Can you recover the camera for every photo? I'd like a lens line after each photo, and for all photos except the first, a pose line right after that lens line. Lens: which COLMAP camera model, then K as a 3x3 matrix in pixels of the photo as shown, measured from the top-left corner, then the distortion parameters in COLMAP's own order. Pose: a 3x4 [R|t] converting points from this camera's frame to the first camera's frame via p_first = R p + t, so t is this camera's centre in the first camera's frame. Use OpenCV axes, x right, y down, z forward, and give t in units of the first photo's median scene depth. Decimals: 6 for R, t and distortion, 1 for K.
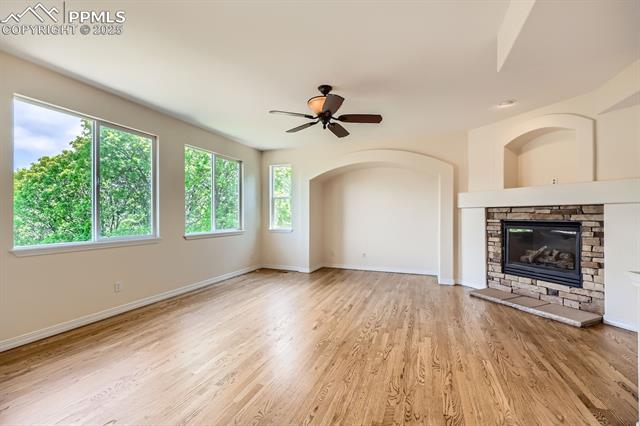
lens RADIAL K [[265.9, 0, 318.7], [0, 265.9, 213.3], [0, 0, 1]] dist [0.000010, -0.000367]
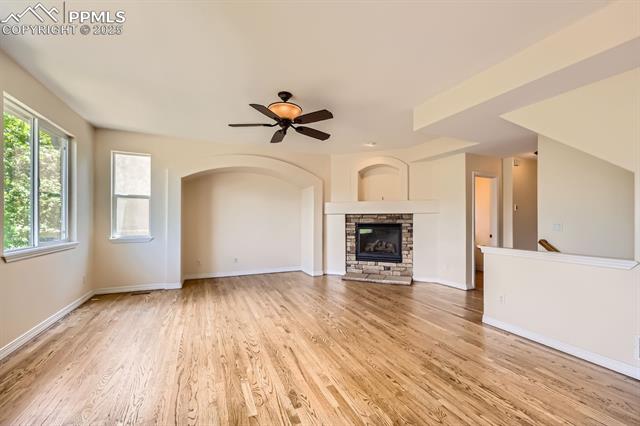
lens RADIAL K [[265.9, 0, 313.6], [0, 265.9, 217.6], [0, 0, 1]] dist [0.000010, -0.000367]
pose [[0.707930, 0.007385, 0.706244, -0.539156], [-0.006927, 0.999970, -0.003513, 0.001681], [-0.706249, -0.002405, 0.707960, 0.176949]]
